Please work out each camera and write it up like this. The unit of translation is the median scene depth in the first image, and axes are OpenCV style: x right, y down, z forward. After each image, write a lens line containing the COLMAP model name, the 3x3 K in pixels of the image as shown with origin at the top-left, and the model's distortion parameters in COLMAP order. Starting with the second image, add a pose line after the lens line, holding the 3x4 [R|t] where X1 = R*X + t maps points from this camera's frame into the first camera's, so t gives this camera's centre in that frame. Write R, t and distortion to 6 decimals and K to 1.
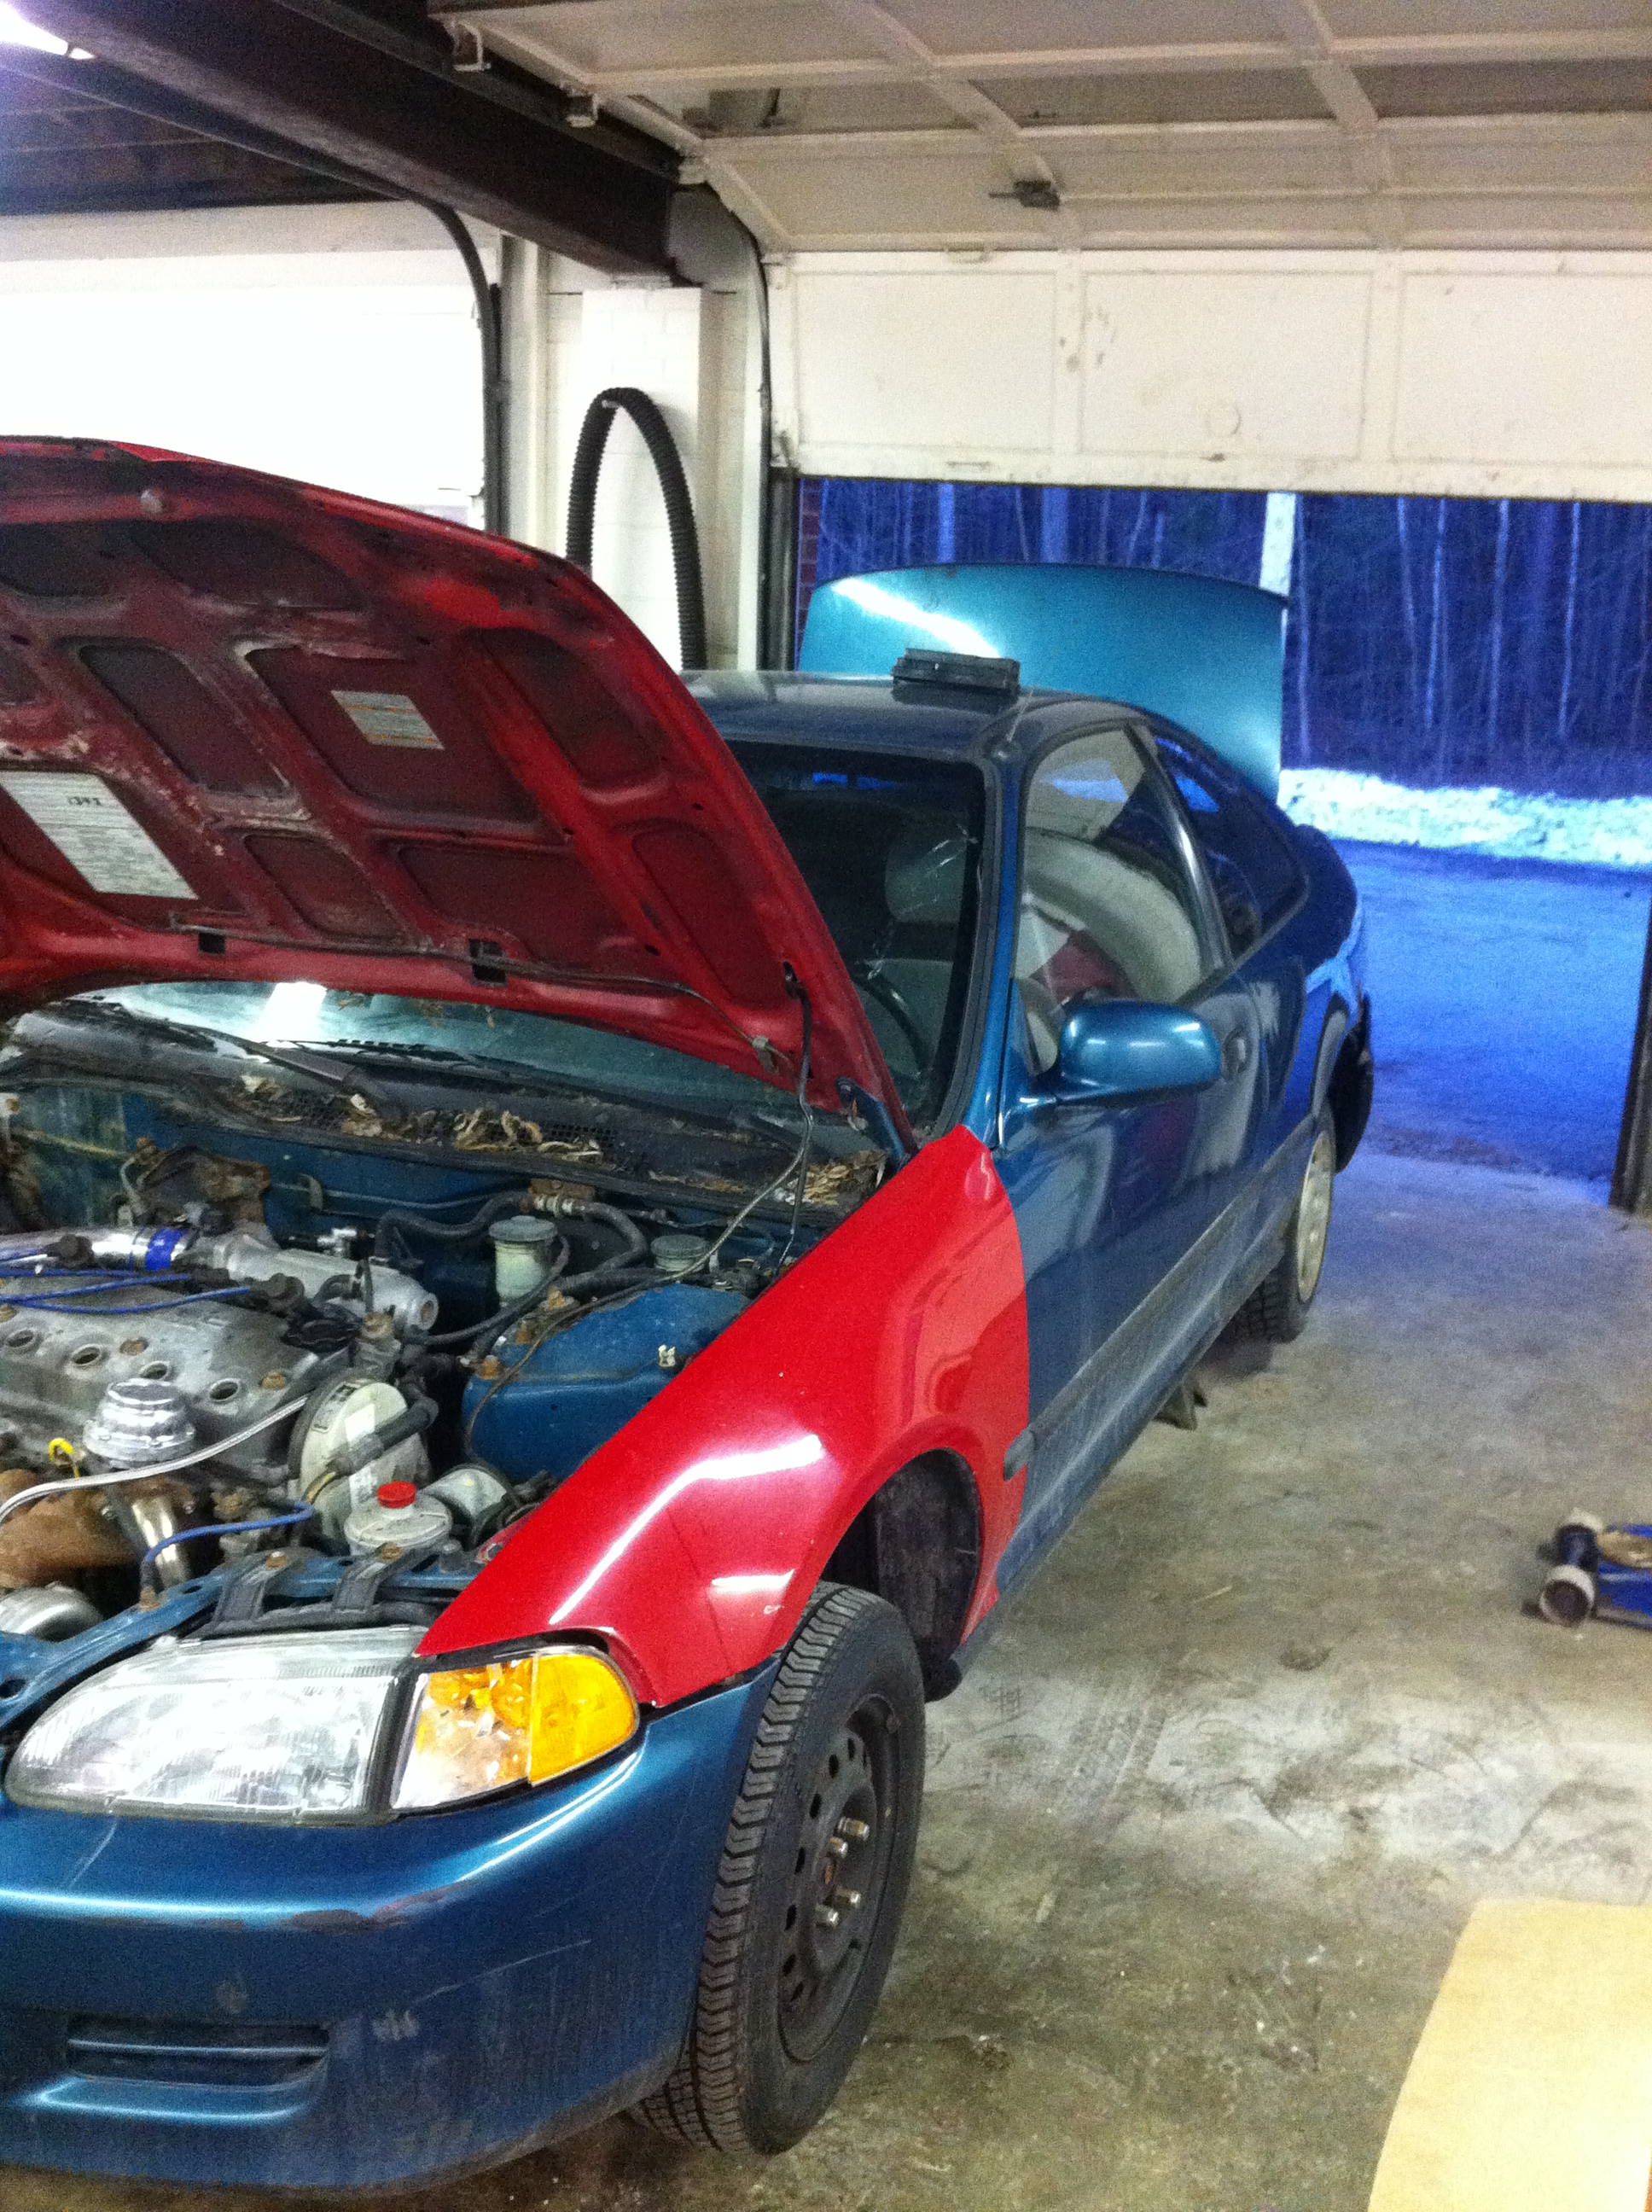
lens RADIAL K [[2067.2, 0, 793.4], [0, 2067.2, 1101.3], [0, 0, 1]] dist [0.089698, -0.295012]
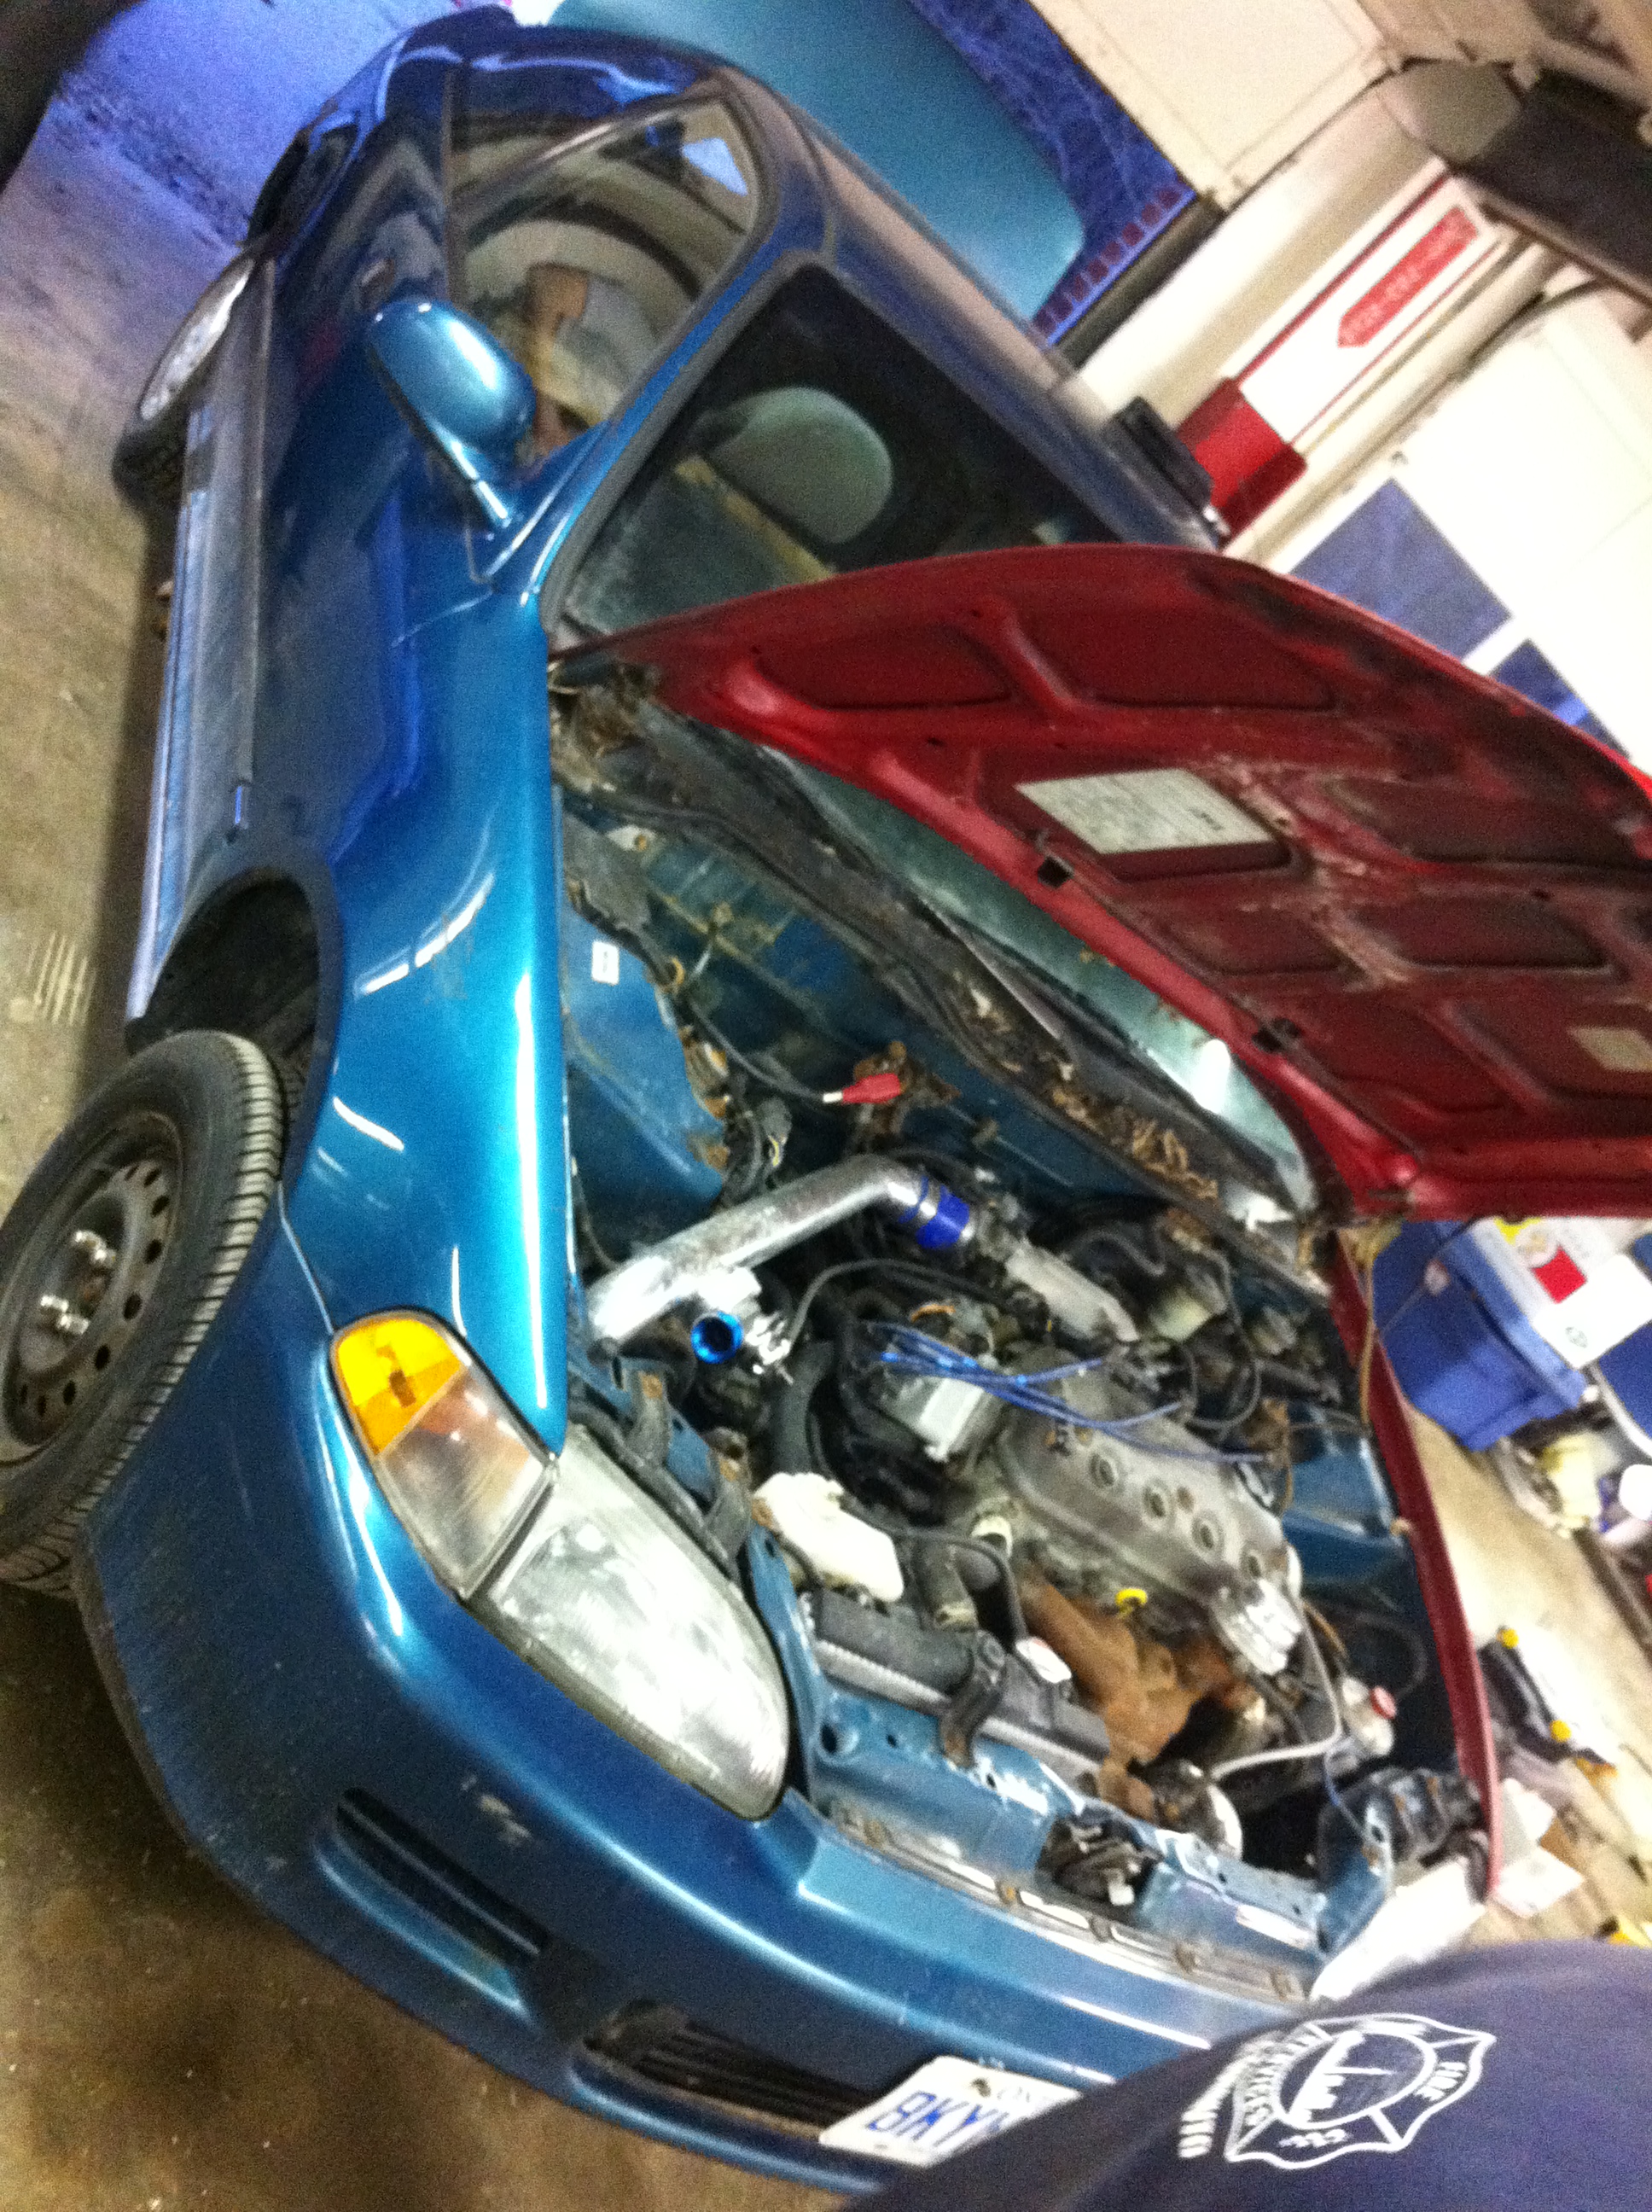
lens RADIAL K [[2072.8, 0, 826.0], [0, 2072.8, 1106.0], [0, 0, 1]] dist [0.082496, -0.239825]
pose [[0.596083, 0.152311, 0.788344, -1.033533], [-0.540861, 0.801831, 0.254039, -0.171430], [-0.593426, -0.577813, 0.560337, 0.502382]]
